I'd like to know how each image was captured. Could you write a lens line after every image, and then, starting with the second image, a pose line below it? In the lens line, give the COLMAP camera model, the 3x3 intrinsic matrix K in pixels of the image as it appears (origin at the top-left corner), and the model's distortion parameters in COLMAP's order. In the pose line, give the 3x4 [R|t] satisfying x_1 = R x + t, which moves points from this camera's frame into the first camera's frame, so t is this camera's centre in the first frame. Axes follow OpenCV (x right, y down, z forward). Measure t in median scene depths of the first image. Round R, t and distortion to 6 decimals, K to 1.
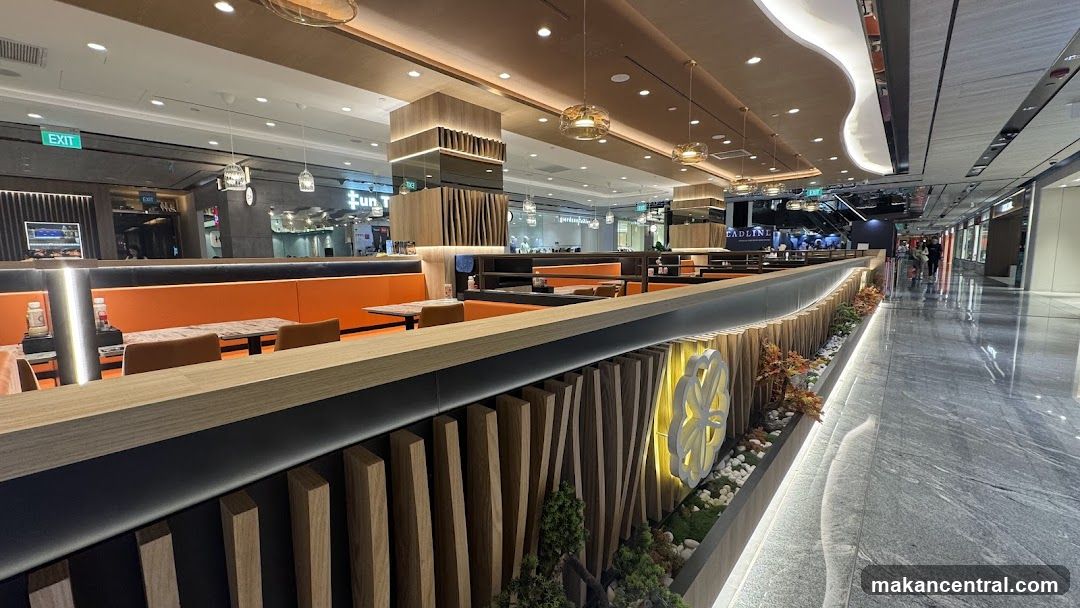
lens RADIAL K [[425.6, 0, 542.1], [0, 425.6, 304.6], [0, 0, 1]] dist [-0.003690, 0.000049]
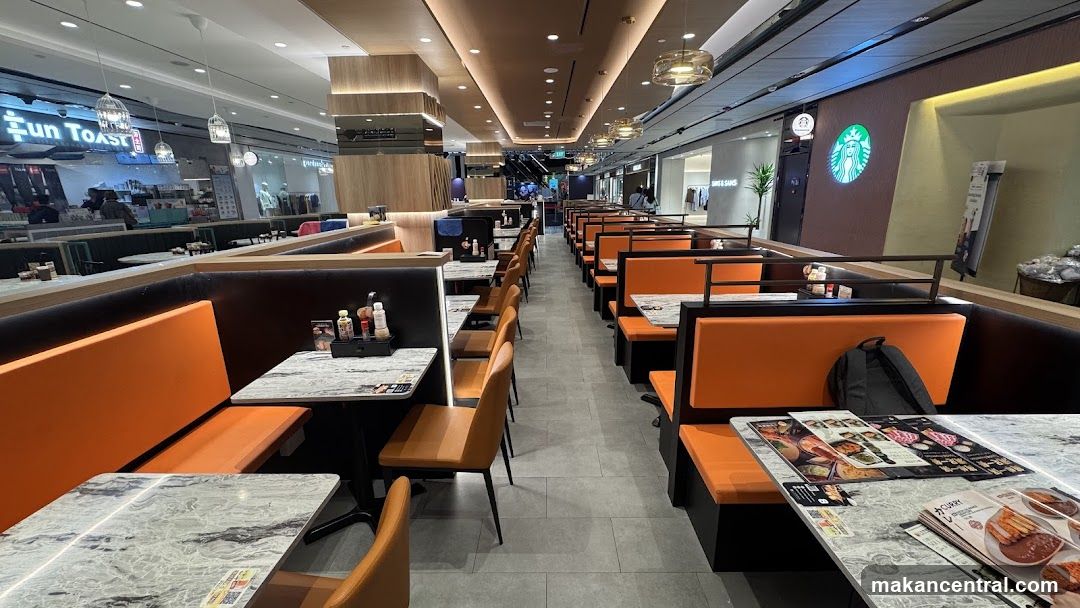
lens RADIAL K [[425.6, 0, 540.8], [0, 425.6, 302.2], [0, 0, 1]] dist [-0.003690, 0.000049]
pose [[0.769977, -0.159347, 0.617855, -0.271738], [0.080343, 0.984820, 0.153865, -0.022285], [-0.632994, -0.068832, 0.771091, 0.001201]]
